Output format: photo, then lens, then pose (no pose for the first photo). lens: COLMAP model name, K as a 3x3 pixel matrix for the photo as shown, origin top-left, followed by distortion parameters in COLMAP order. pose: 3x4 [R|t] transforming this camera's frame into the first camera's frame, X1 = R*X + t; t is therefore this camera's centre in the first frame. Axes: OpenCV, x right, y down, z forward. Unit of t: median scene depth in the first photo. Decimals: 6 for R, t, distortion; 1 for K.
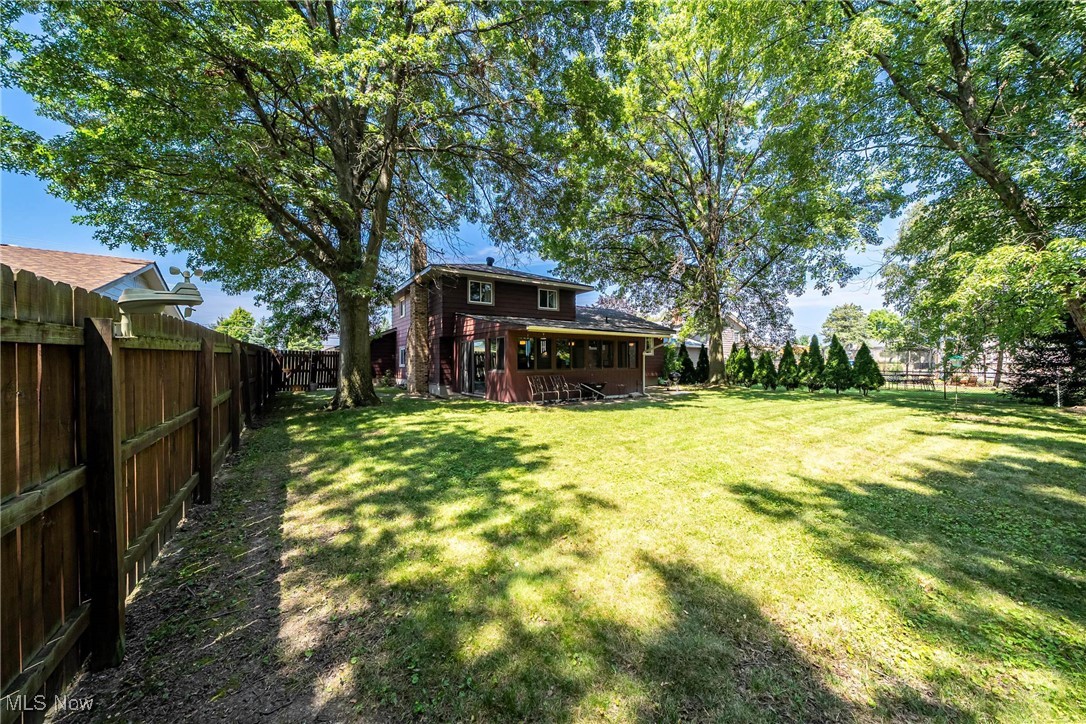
lens RADIAL K [[364.1, 0, 541.2], [0, 364.1, 363.3], [0, 0, 1]] dist [-0.001500, -0.000203]
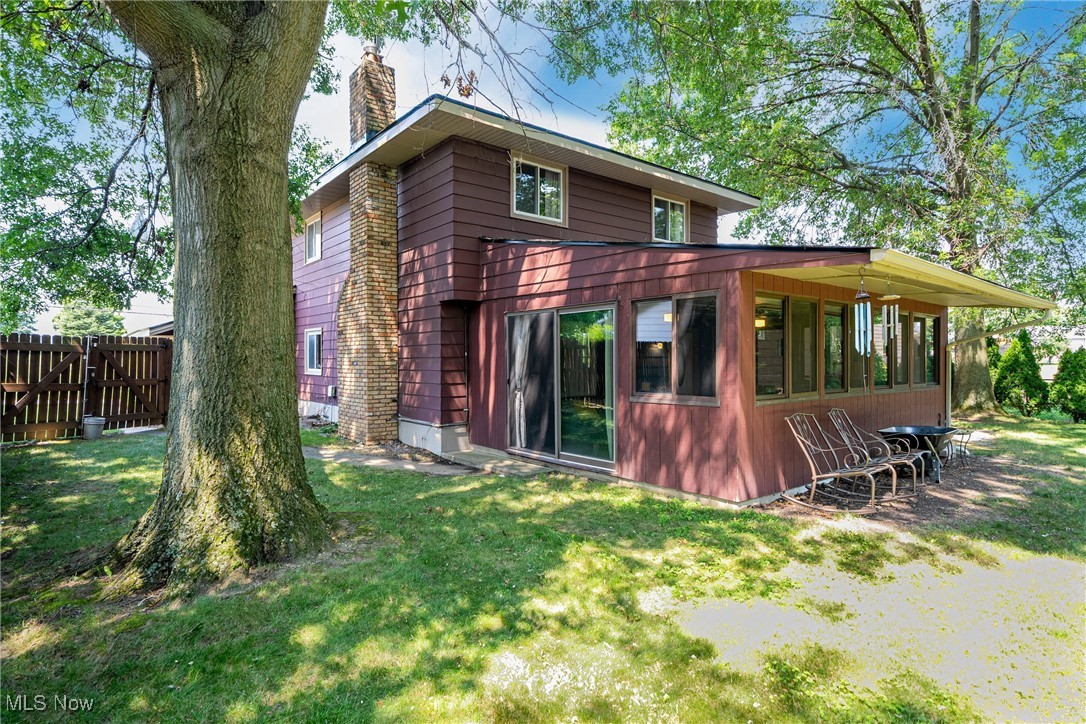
lens RADIAL K [[572.8, 0, 543.0], [0, 572.8, 362.0], [0, 0, 1]] dist [0.004084, 0.000688]
pose [[0.996141, 0.003703, 0.087690, -0.214438], [-0.003726, 0.999993, 0.000105, -0.008671], [-0.087689, -0.000431, 0.996148, 0.373019]]
